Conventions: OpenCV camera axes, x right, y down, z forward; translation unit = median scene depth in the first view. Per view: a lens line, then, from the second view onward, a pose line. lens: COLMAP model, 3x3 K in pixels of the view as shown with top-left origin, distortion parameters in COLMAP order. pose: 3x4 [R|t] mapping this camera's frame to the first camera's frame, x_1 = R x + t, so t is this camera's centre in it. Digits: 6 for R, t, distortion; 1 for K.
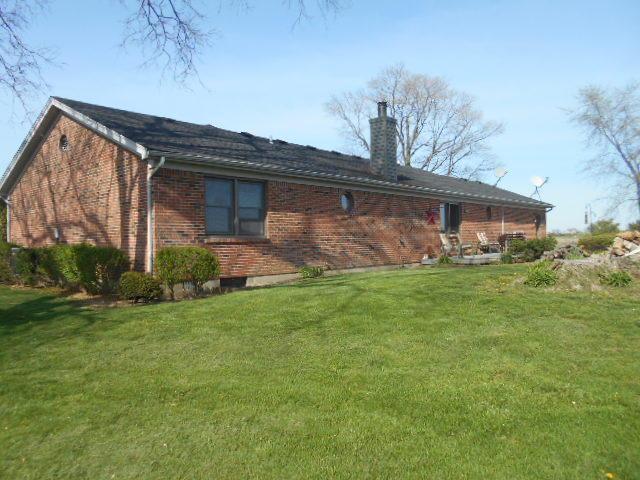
lens RADIAL K [[482.8, 0, 320.0], [0, 482.8, 240.0], [0, 0, 1]] dist [-0.000011, 0.000400]
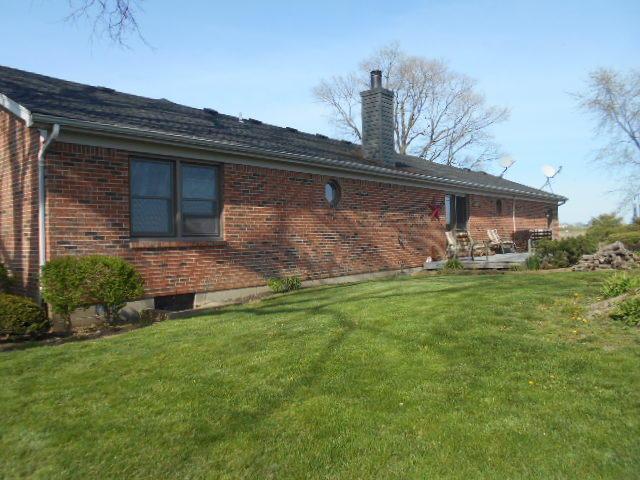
lens RADIAL K [[482.8, 0, 320.0], [0, 482.8, 240.0], [0, 0, 1]] dist [-0.000011, 0.000400]
pose [[0.999880, -0.005058, 0.014632, 0.022035], [0.004923, 0.999945, 0.009226, -0.008168], [-0.014678, -0.009153, 0.999850, 0.196173]]
